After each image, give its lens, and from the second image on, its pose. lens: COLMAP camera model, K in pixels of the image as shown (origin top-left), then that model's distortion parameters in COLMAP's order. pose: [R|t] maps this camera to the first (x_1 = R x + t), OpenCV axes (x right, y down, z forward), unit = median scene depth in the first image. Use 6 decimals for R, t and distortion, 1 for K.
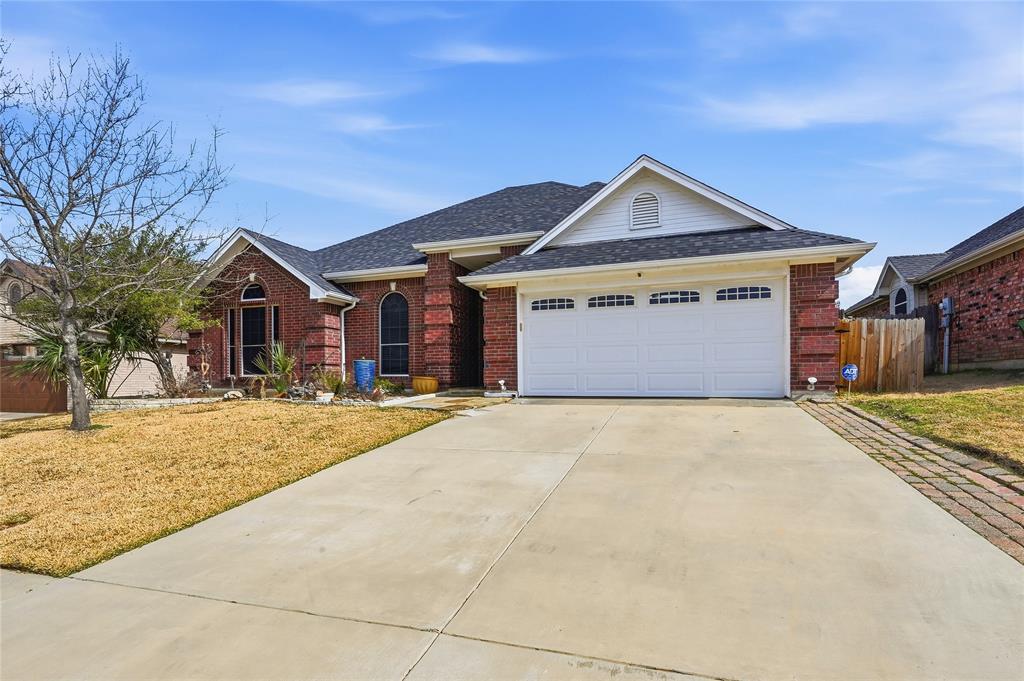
lens RADIAL K [[402.4, 0, 512.5], [0, 402.4, 341.7], [0, 0, 1]] dist [0.000982, -0.000392]
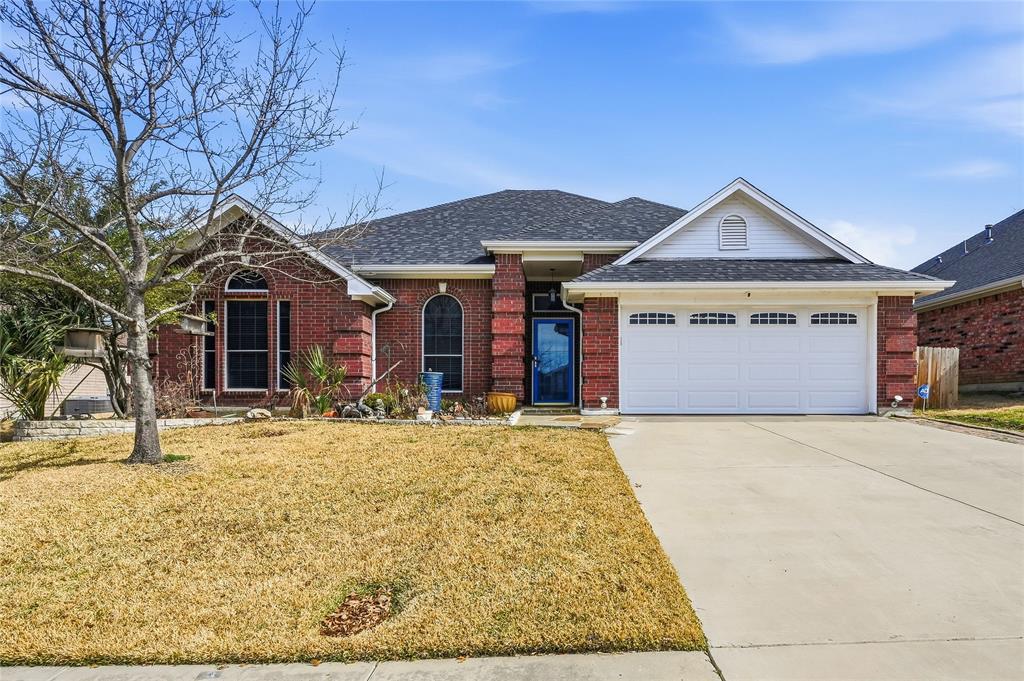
lens RADIAL K [[428.7, 0, 513.8], [0, 428.7, 363.1], [0, 0, 1]] dist [-0.001765, -0.000350]
pose [[0.962747, 0.029157, 0.268827, -0.487575], [-0.031152, 0.999510, 0.003159, 0.020401], [-0.268603, -0.011416, 0.963183, 0.096958]]
